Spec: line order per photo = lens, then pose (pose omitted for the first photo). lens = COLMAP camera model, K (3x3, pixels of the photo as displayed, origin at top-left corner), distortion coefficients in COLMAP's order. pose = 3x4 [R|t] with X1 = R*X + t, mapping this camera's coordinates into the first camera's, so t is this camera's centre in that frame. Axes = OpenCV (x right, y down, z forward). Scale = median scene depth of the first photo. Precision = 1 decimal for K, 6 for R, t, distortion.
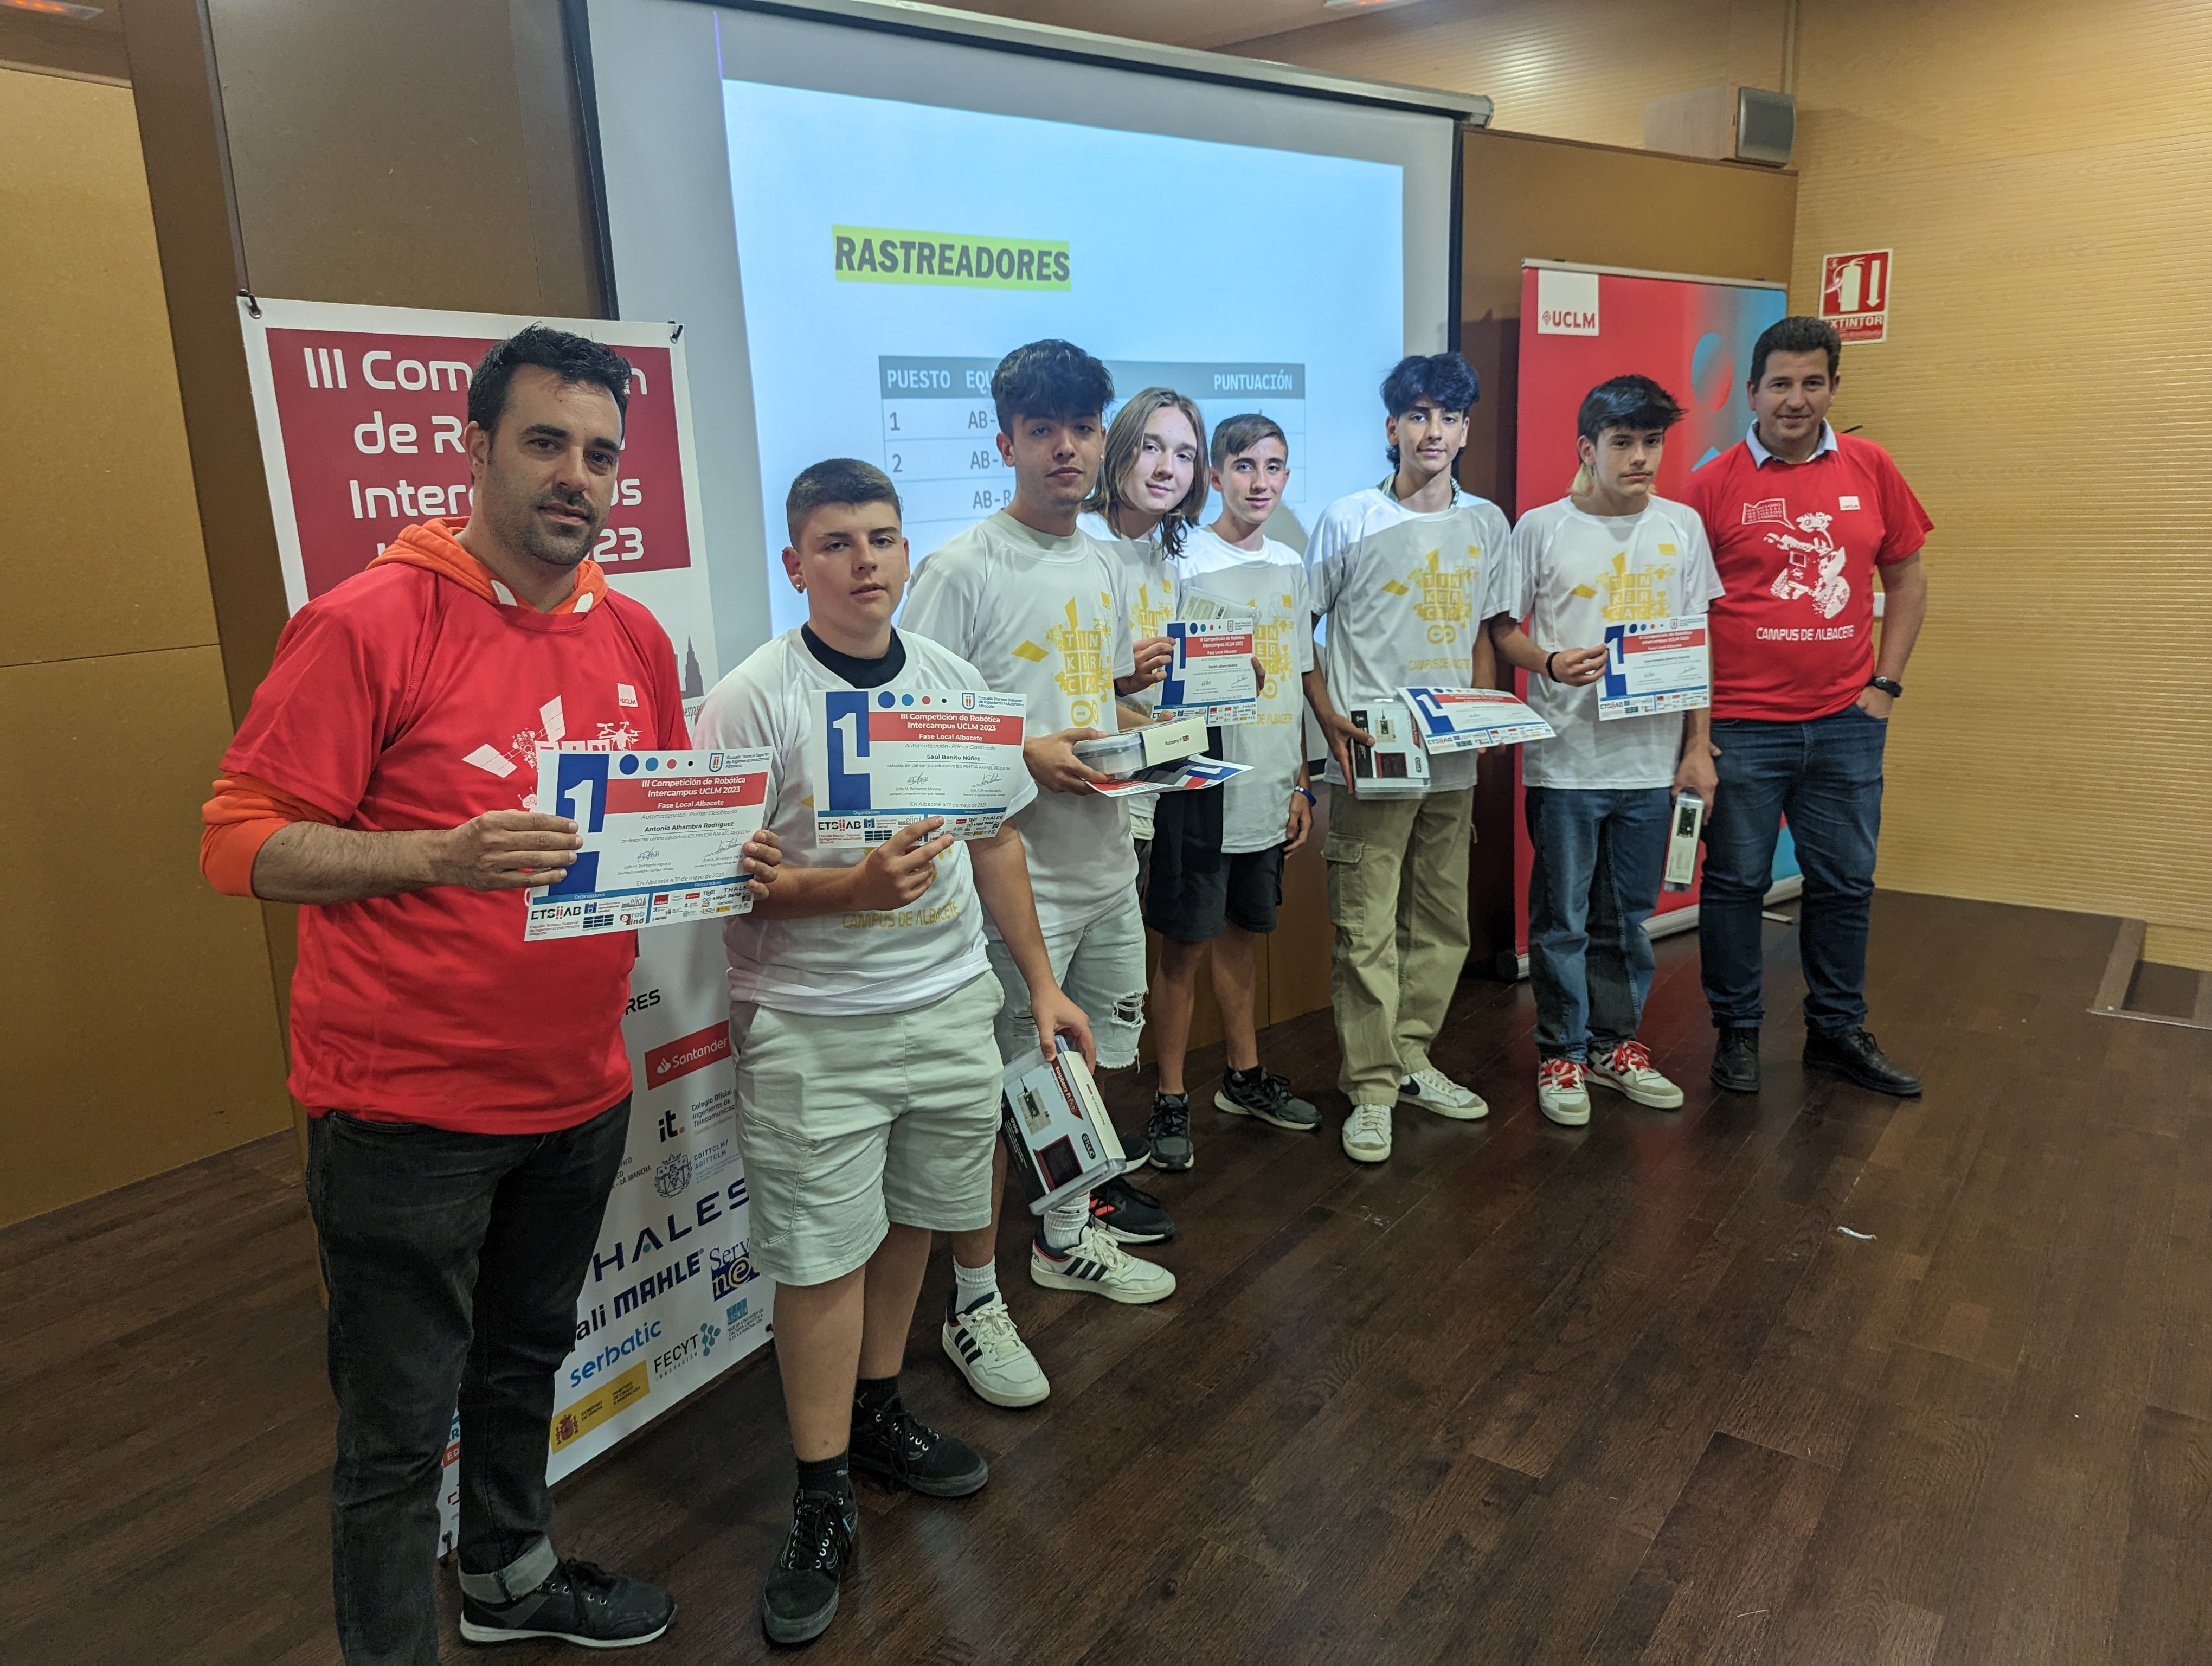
lens RADIAL K [[1573.3, 0, 1061.1], [0, 1573.3, 818.6], [0, 0, 1]] dist [0.045696, -0.036489]
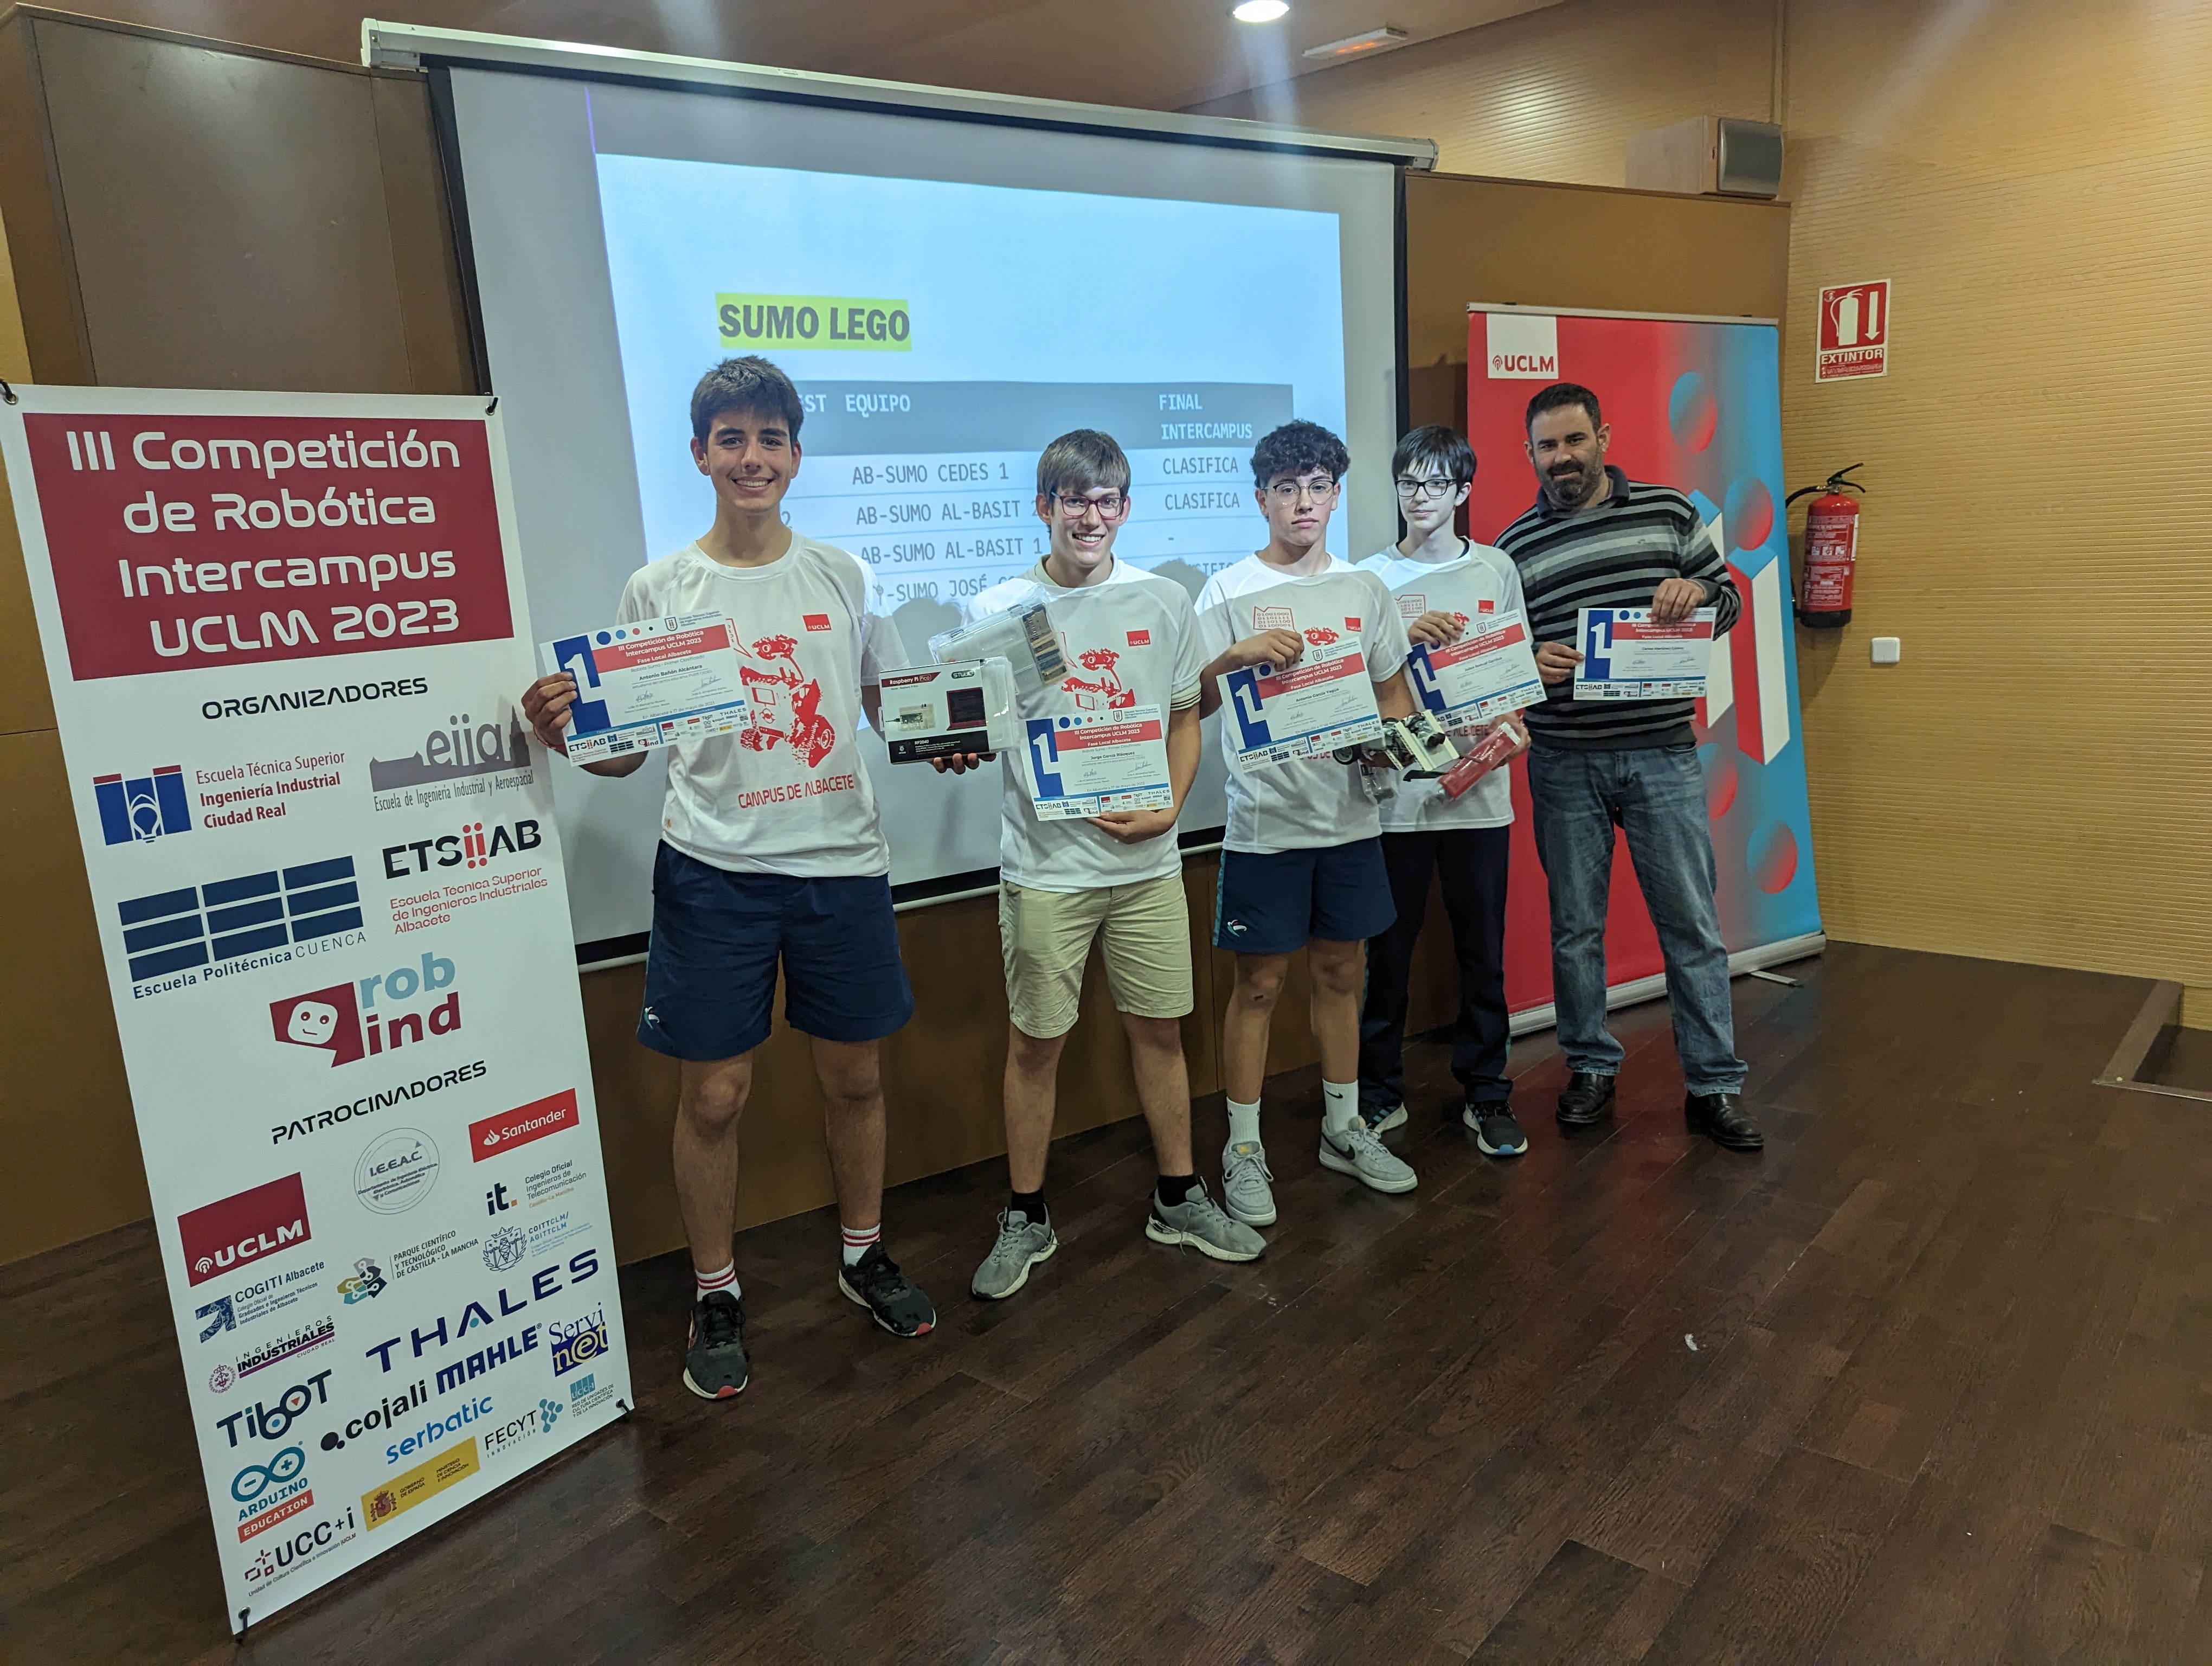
lens RADIAL K [[1556.5, 0, 1106.0], [0, 1556.5, 833.0], [0, 0, 1]] dist [0.059258, -0.053222]
pose [[0.996791, -0.006456, -0.079783, 0.194722], [0.004748, 0.999756, -0.021587, -0.010996], [0.079903, 0.021139, 0.996579, 0.038888]]
